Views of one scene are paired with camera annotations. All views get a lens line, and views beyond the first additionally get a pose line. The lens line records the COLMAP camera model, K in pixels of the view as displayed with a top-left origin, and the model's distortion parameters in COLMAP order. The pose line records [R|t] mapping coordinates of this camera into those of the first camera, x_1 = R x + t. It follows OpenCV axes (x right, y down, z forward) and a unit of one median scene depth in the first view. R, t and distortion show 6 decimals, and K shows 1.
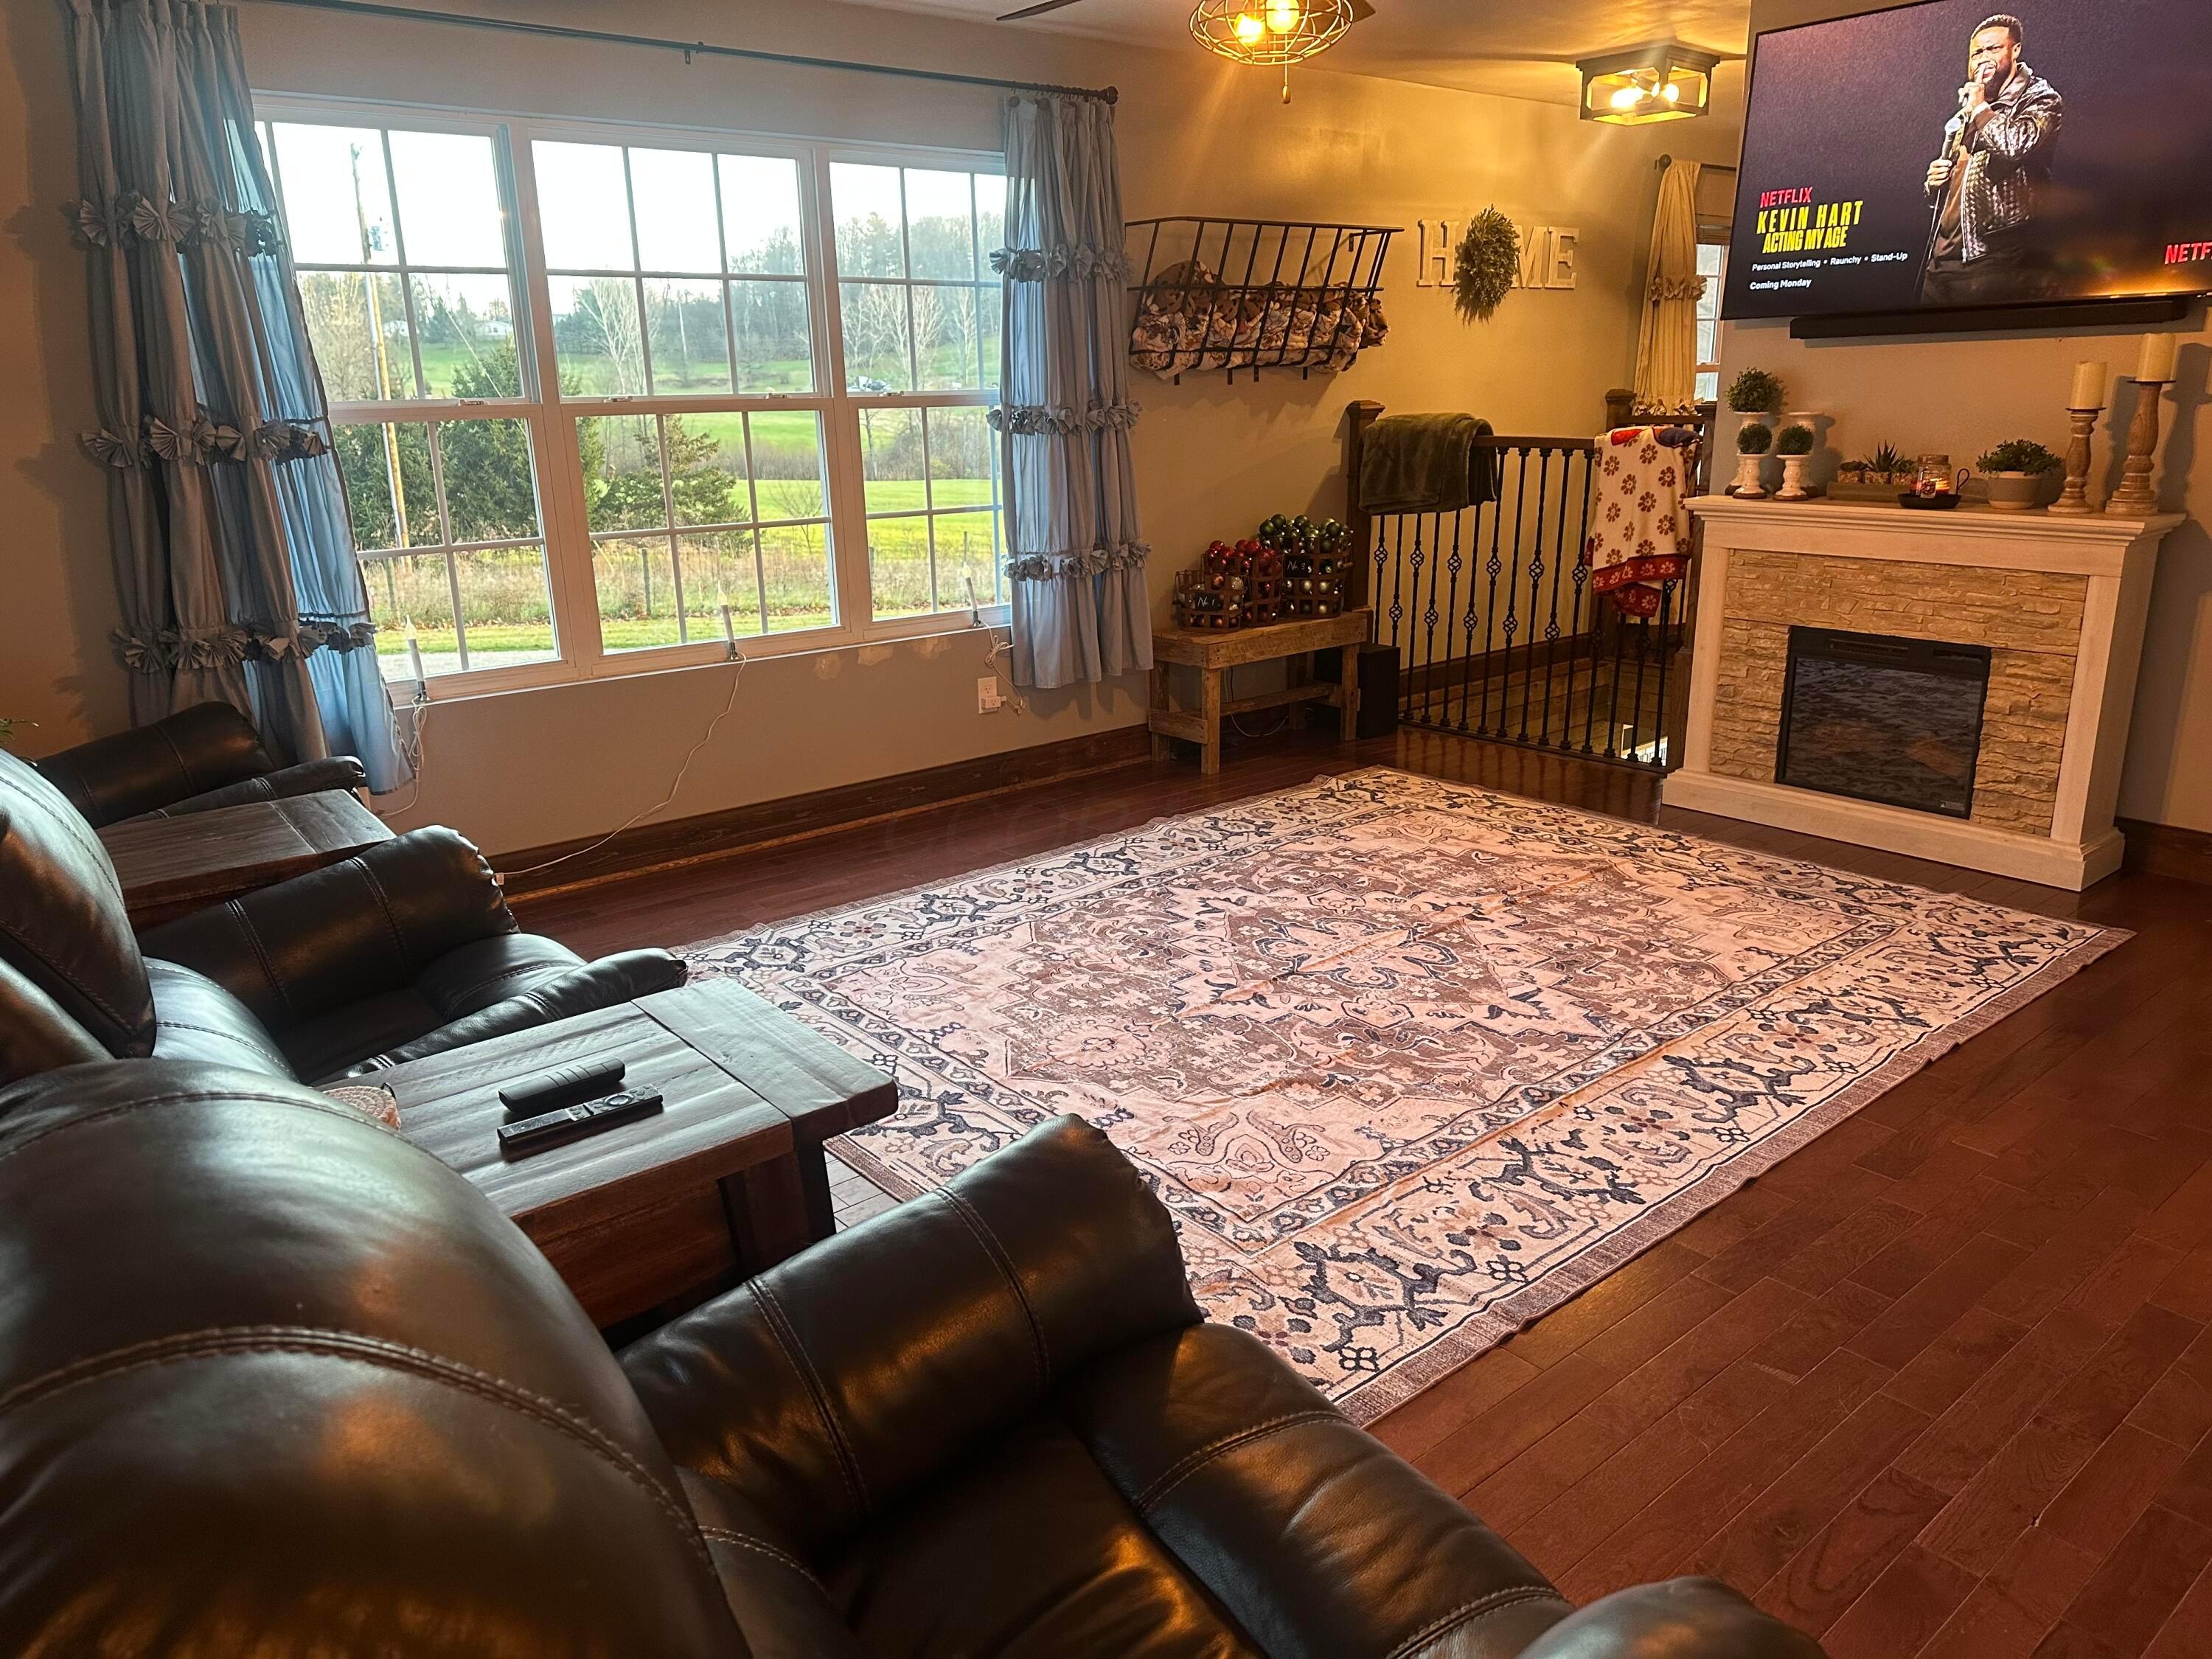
lens RADIAL K [[1551.8, 0, 1084.7], [0, 1551.8, 831.7], [0, 0, 1]] dist [0.030053, -0.032015]
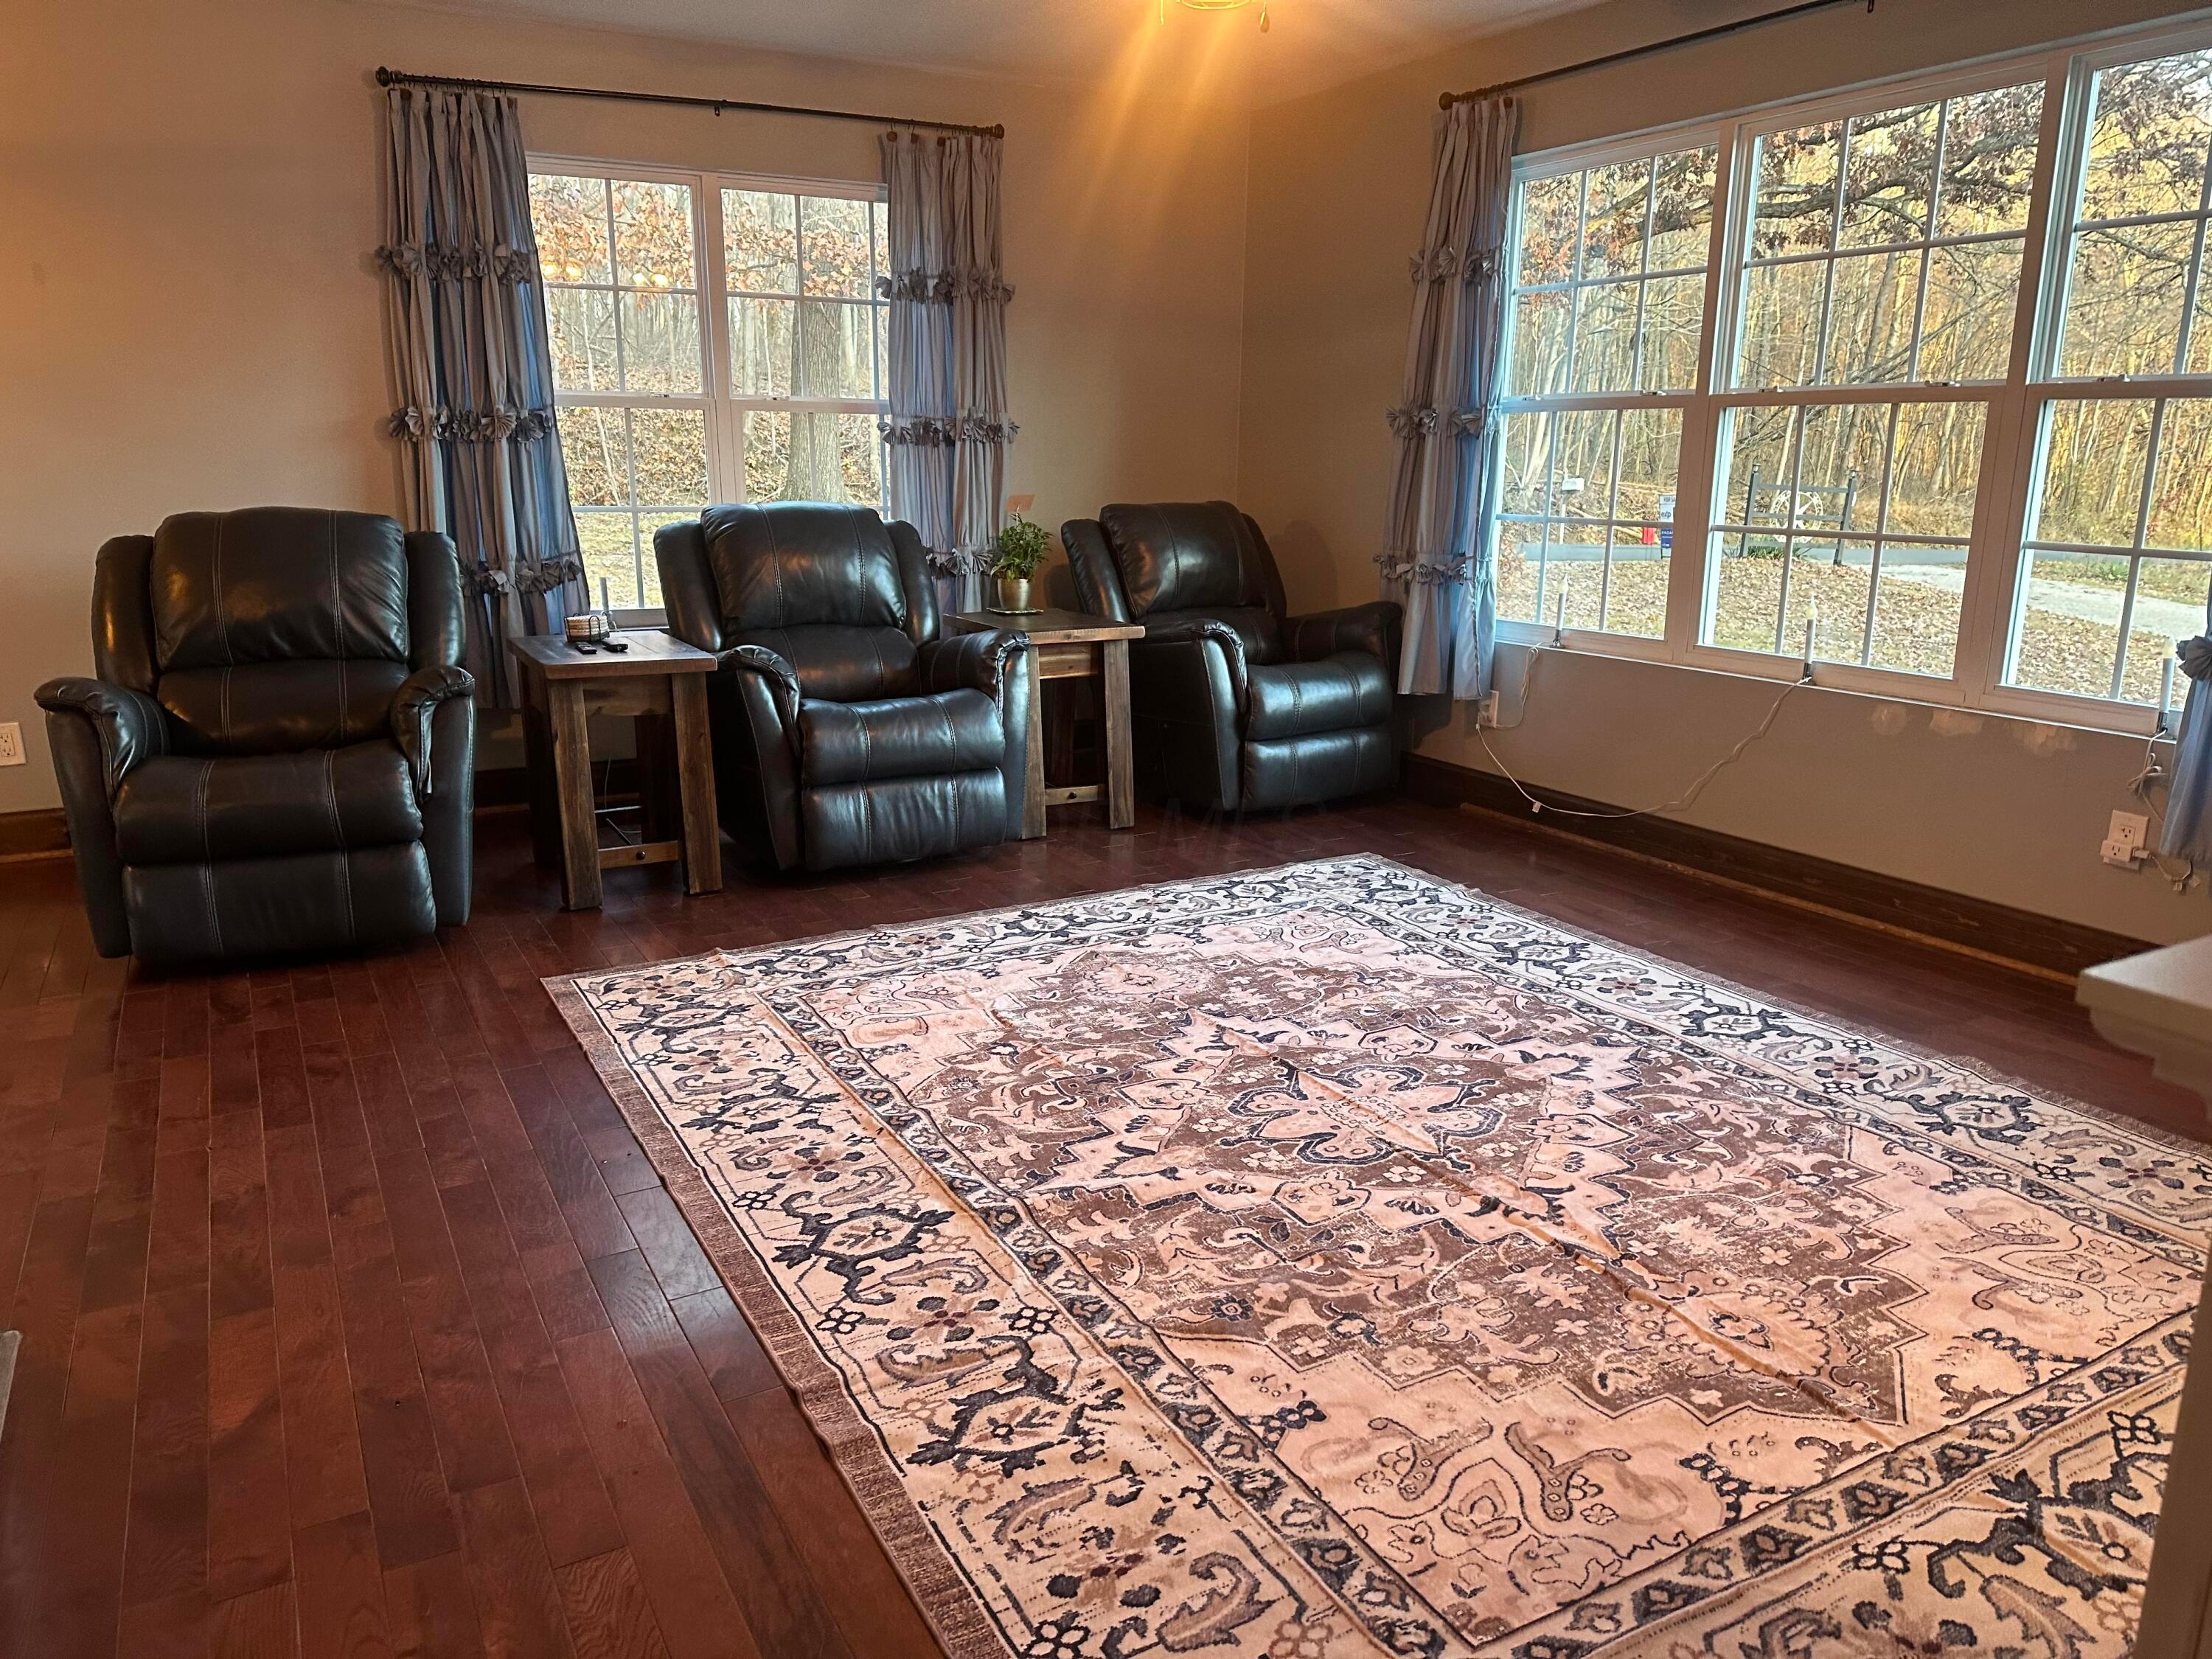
lens RADIAL K [[1551.8, 0, 1089.4], [0, 1551.8, 827.8], [0, 0, 1]] dist [0.030053, -0.032015]
pose [[-0.186164, 0.261224, -0.947156, 0.852285], [-0.271547, 0.912779, 0.305116, -0.235628], [0.944248, 0.314000, -0.098992, 0.879451]]
